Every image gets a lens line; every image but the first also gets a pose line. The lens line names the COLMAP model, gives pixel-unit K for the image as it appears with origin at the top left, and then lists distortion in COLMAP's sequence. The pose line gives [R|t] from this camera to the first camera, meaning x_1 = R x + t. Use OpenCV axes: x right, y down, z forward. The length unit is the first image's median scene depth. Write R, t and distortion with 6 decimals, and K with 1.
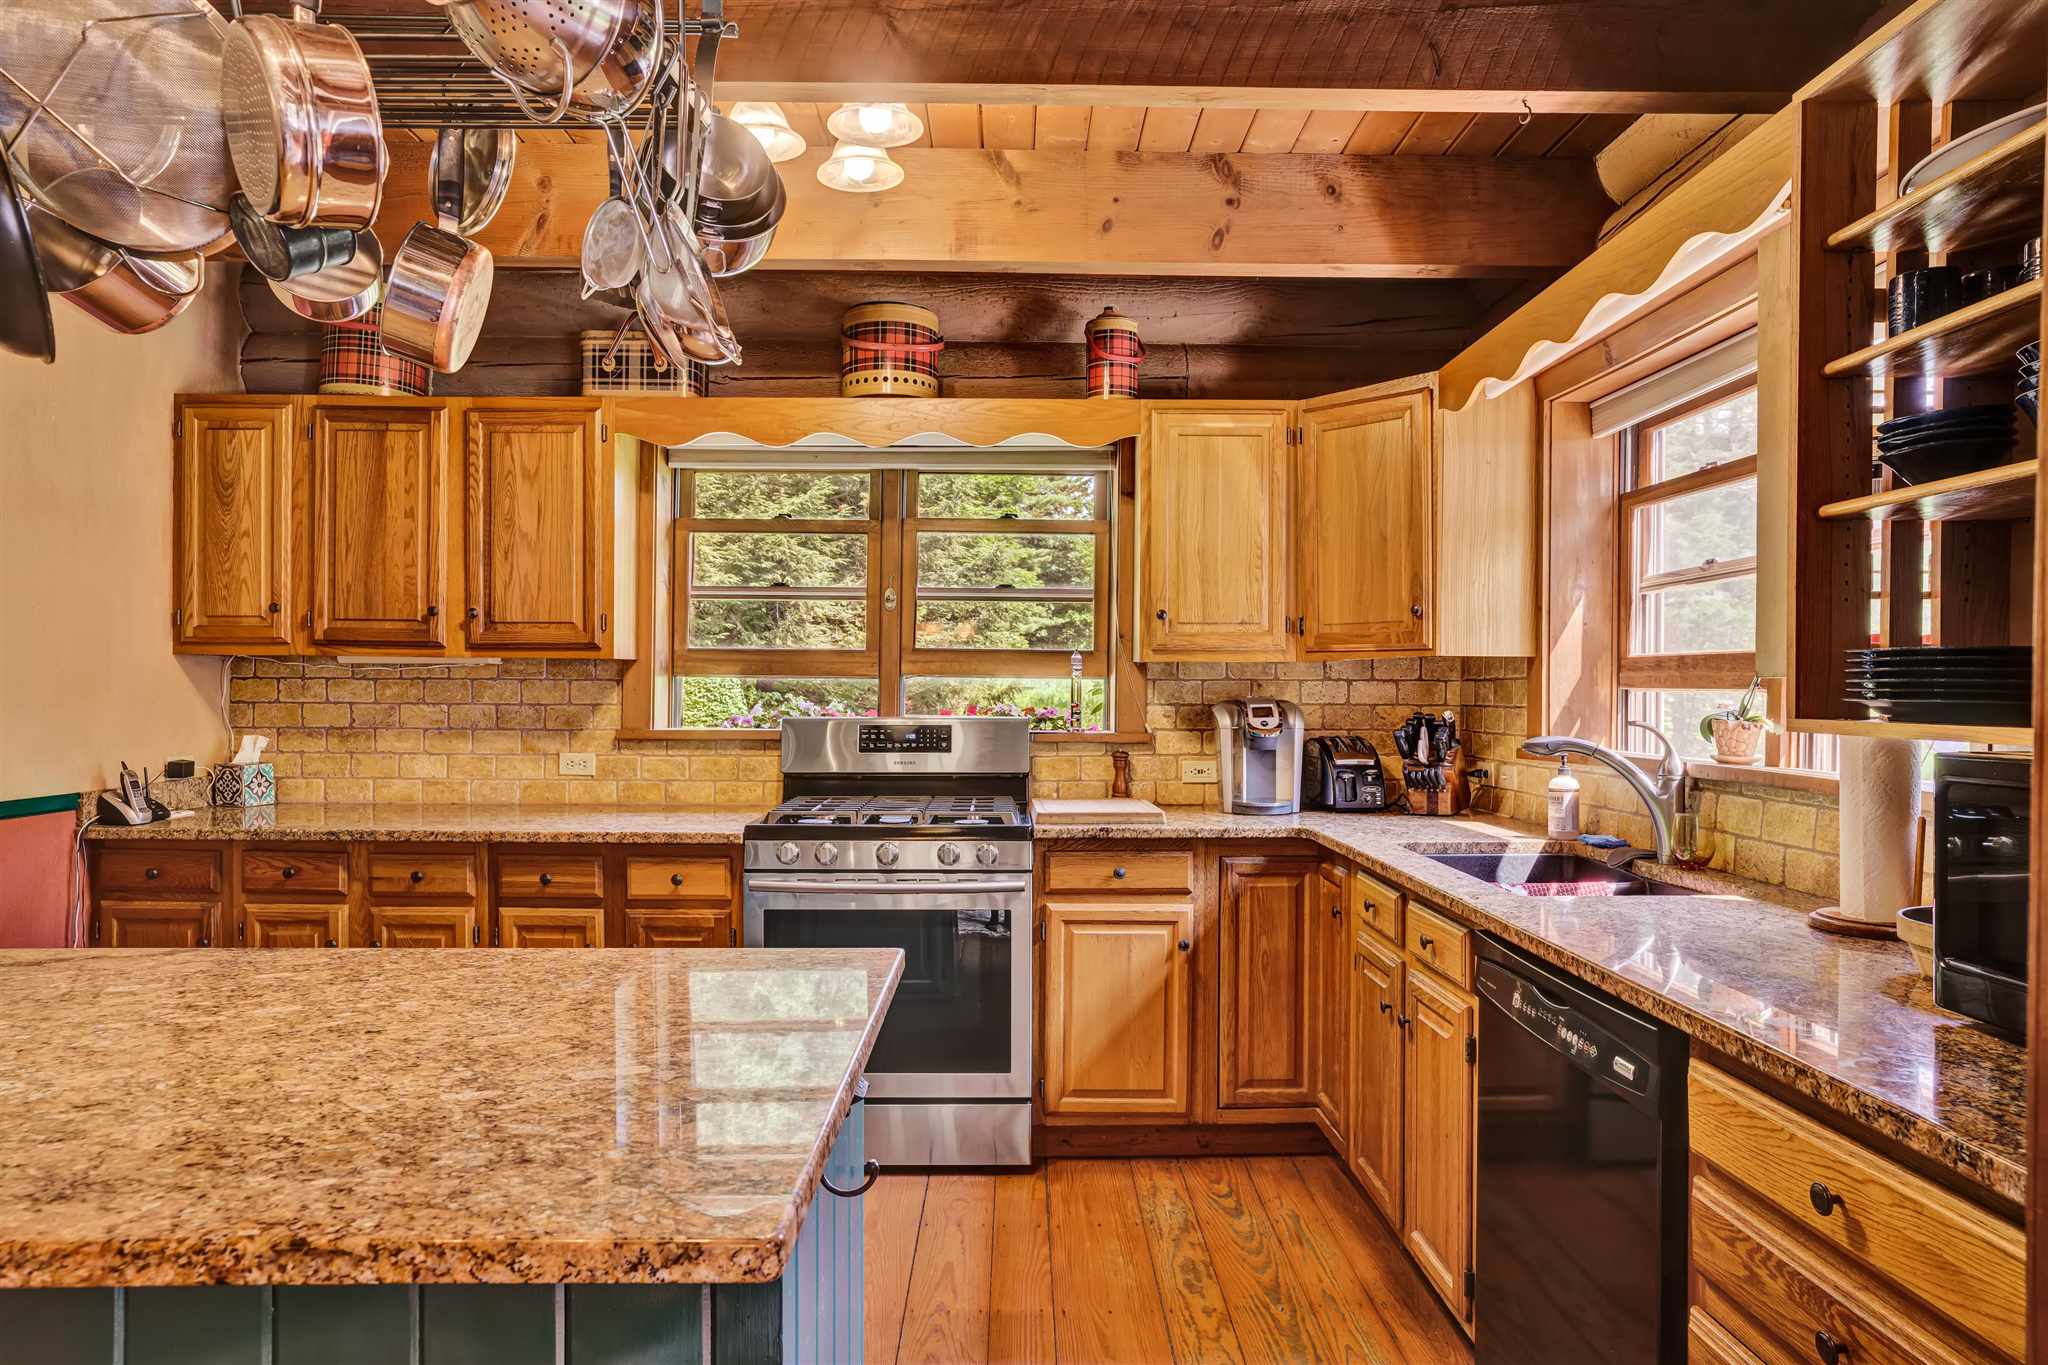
lens RADIAL K [[1251.7, 0, 1024.0], [0, 1251.7, 682.5], [0, 0, 1]] dist [-0.004956, -0.000367]
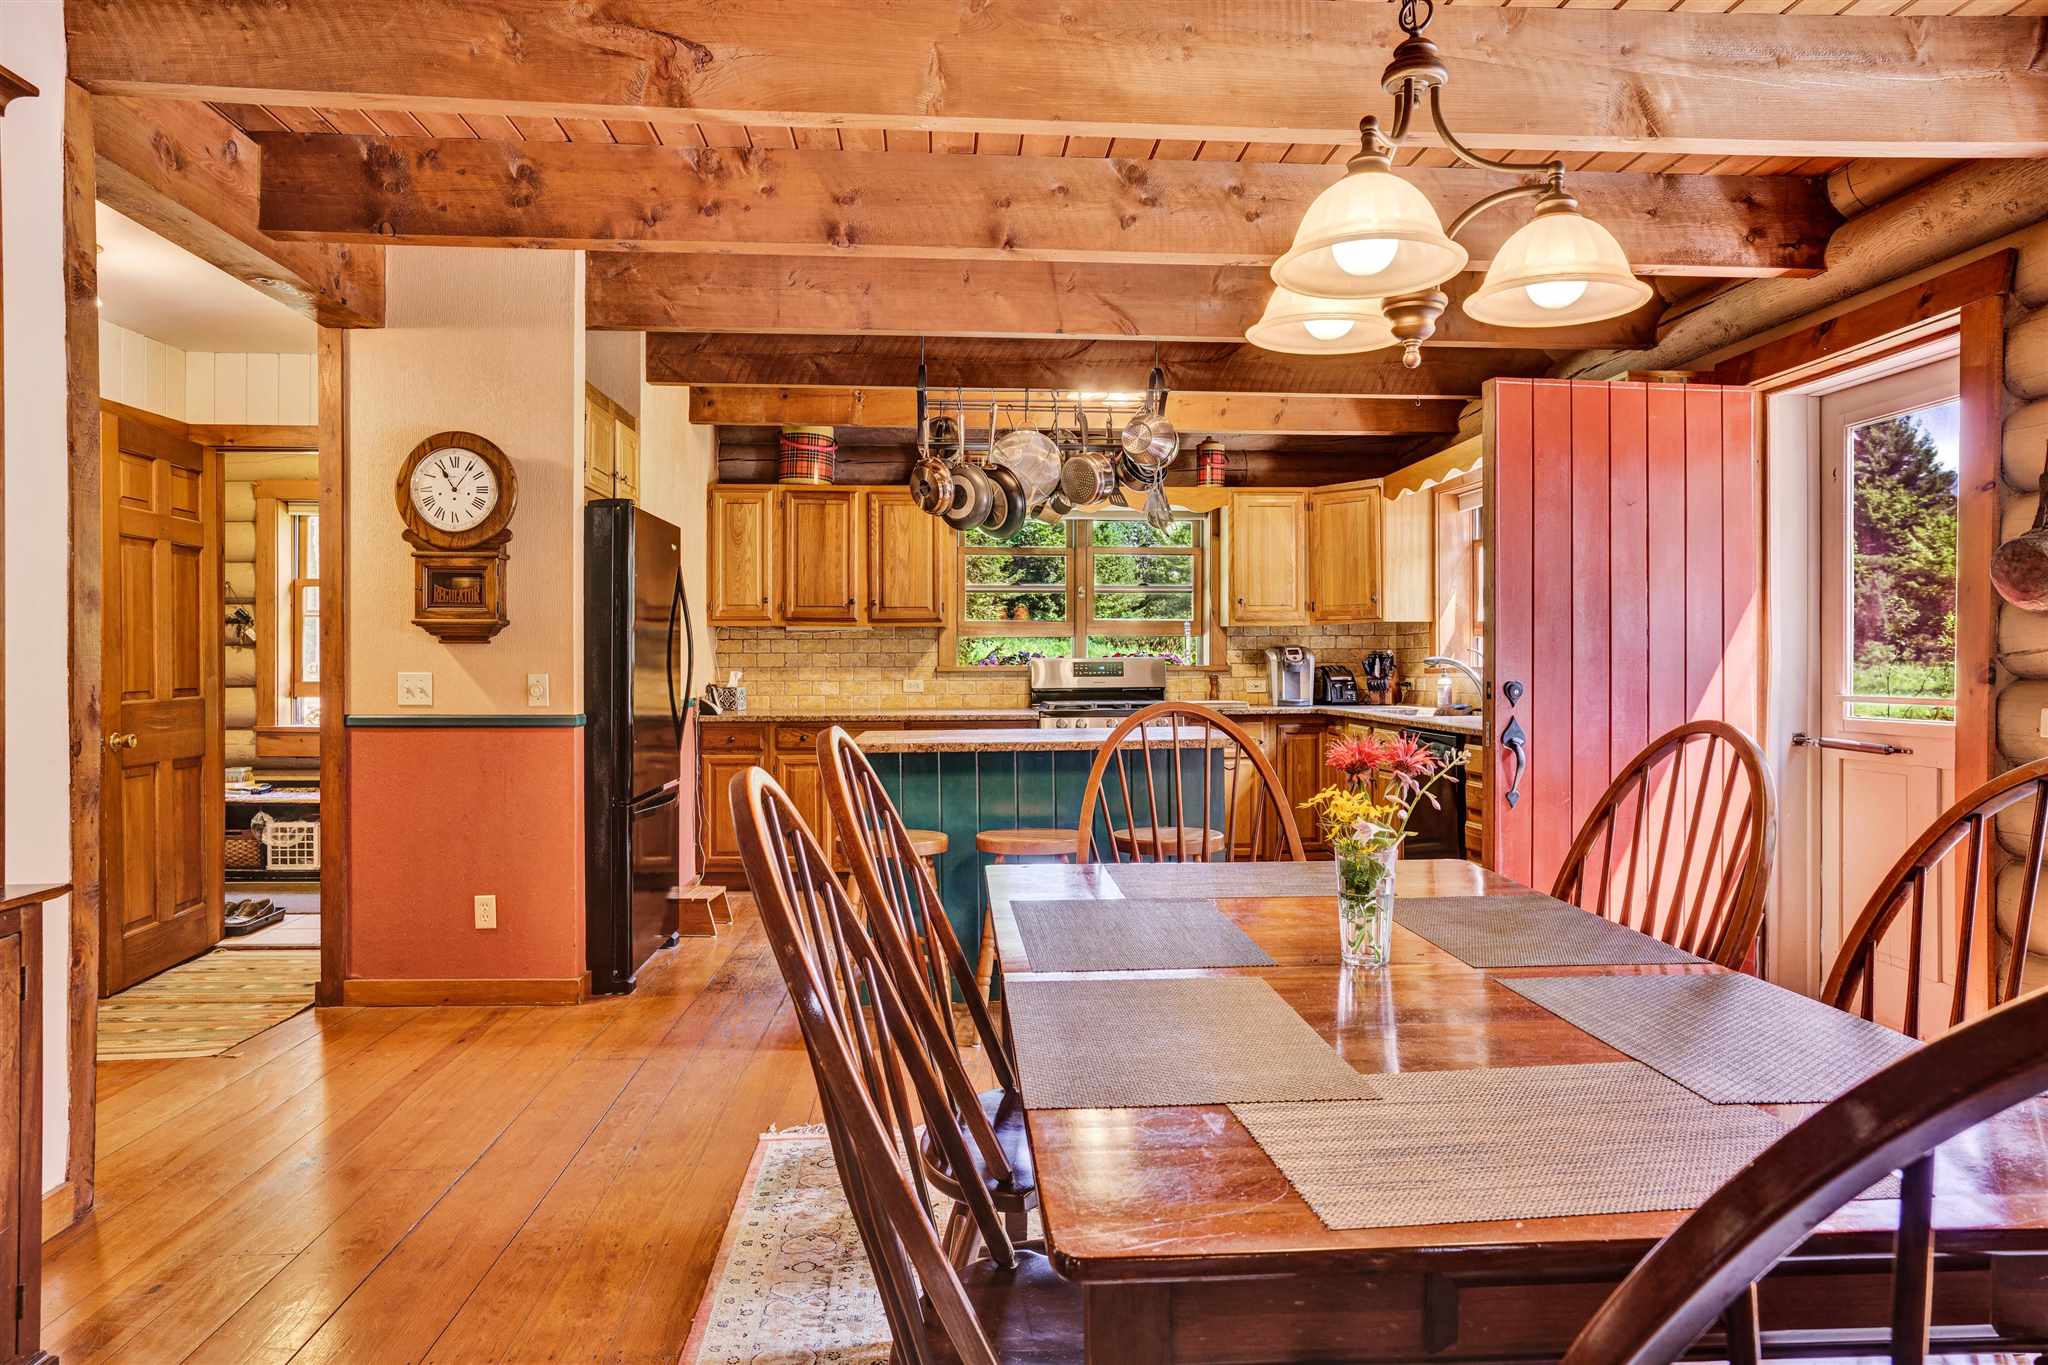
lens RADIAL K [[1318.9, 0, 1030.2], [0, 1318.9, 646.3], [0, 0, 1]] dist [0.000382, 0.000103]
pose [[0.998079, -0.008514, 0.061365, -0.328585], [0.009039, 0.999925, -0.008281, 0.027663], [-0.061290, 0.008820, 0.998081, -0.964853]]
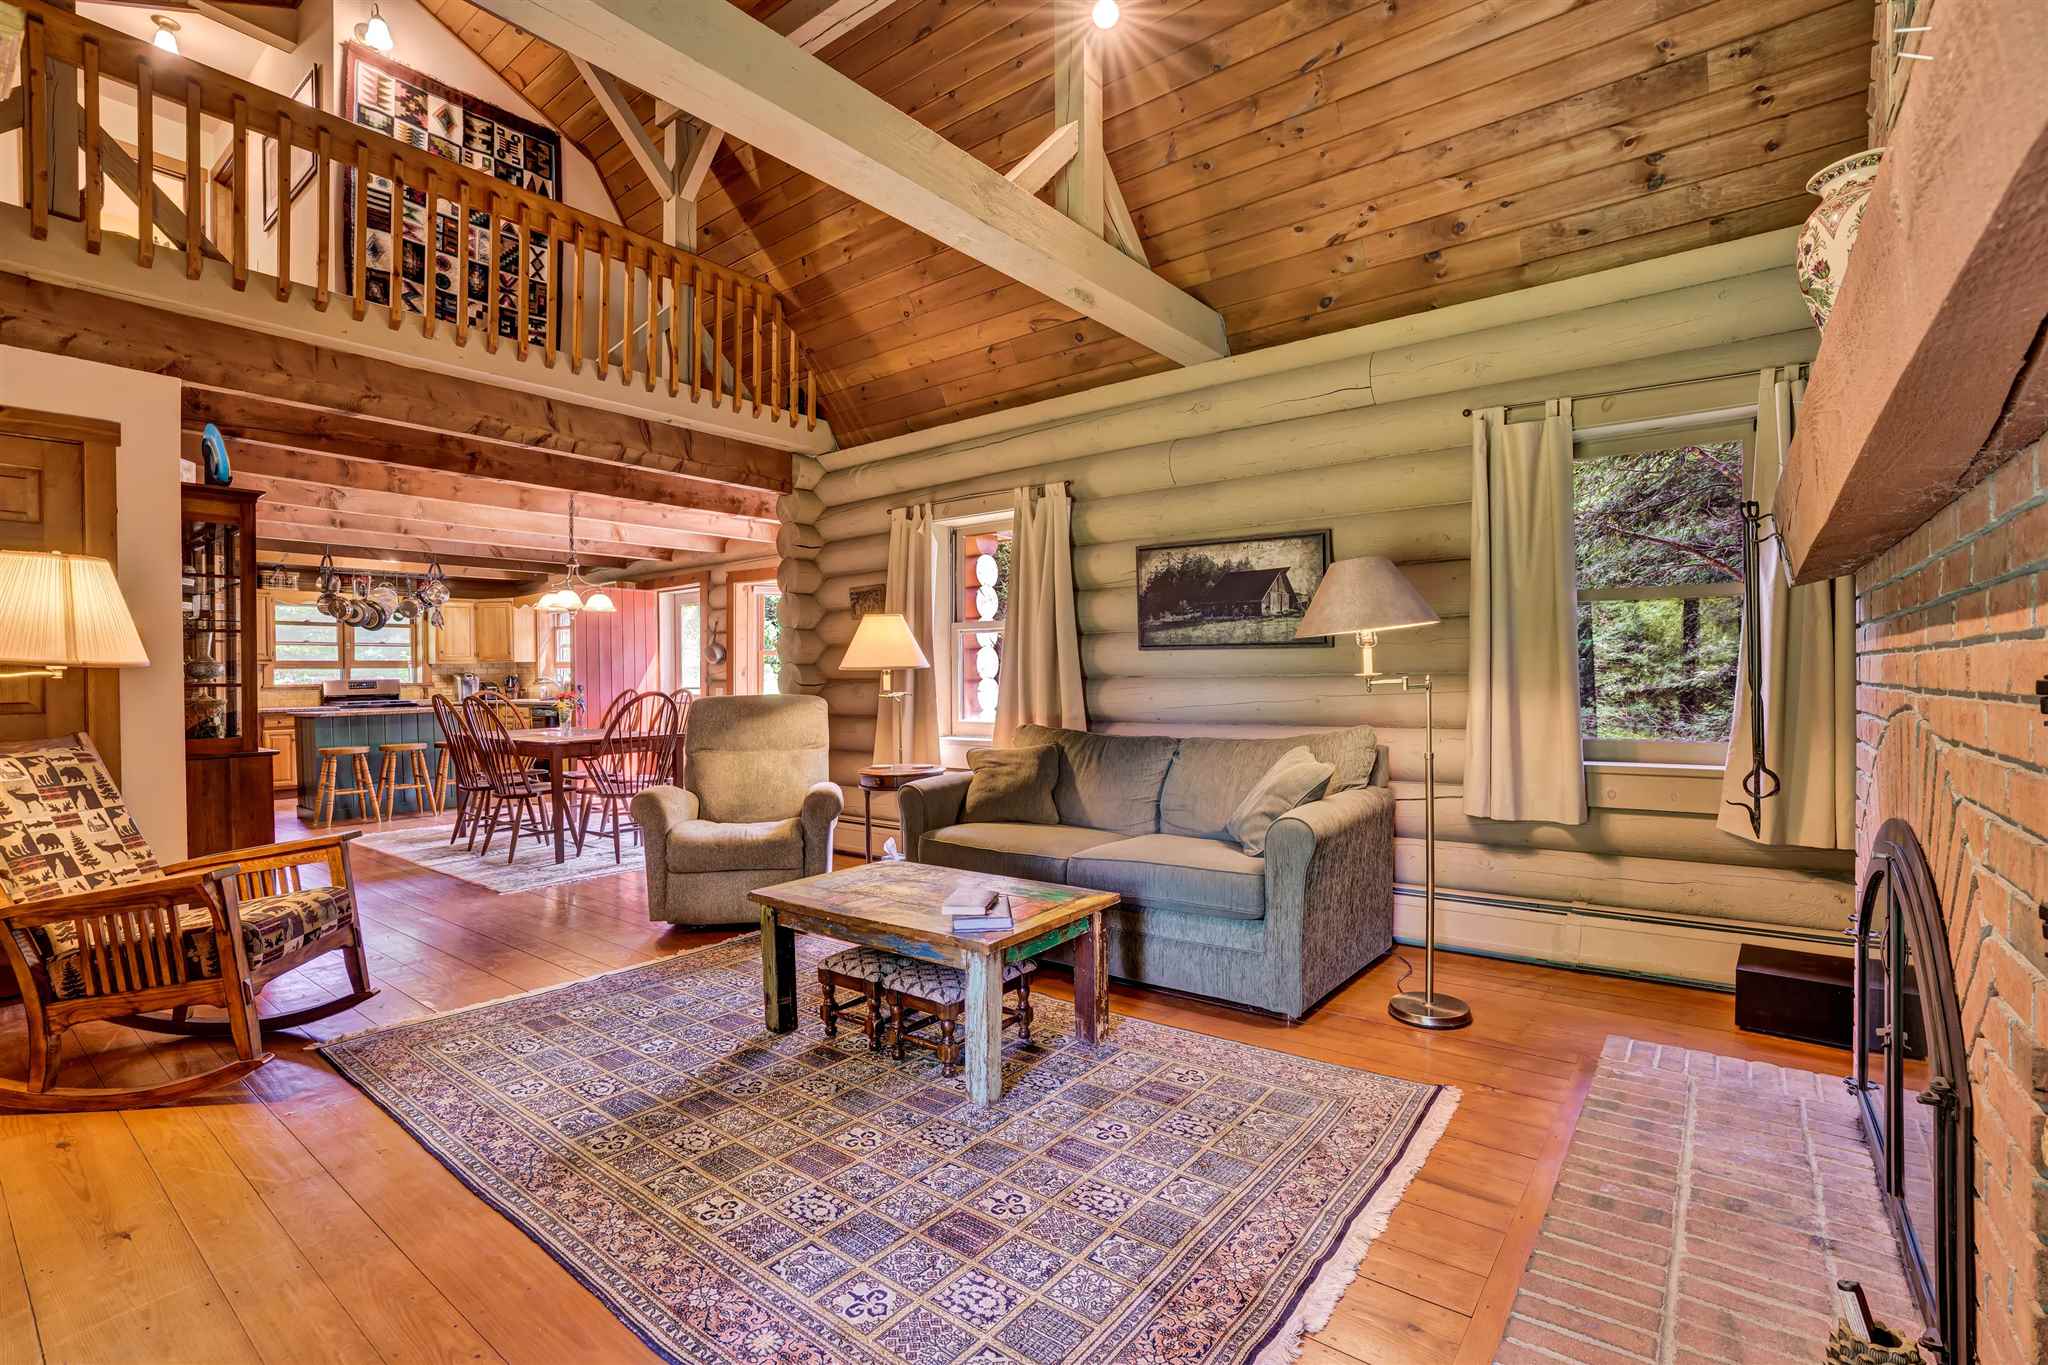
lens RADIAL K [[919.4, 0, 1024.0], [0, 919.4, 682.5], [0, 0, 1]] dist [-0.062100, 0.000187]
pose [[0.624343, -0.022719, 0.780820, -0.954089], [0.015798, 0.999740, 0.016457, 0.025683], [-0.780991, 0.002061, 0.624539, -2.213037]]
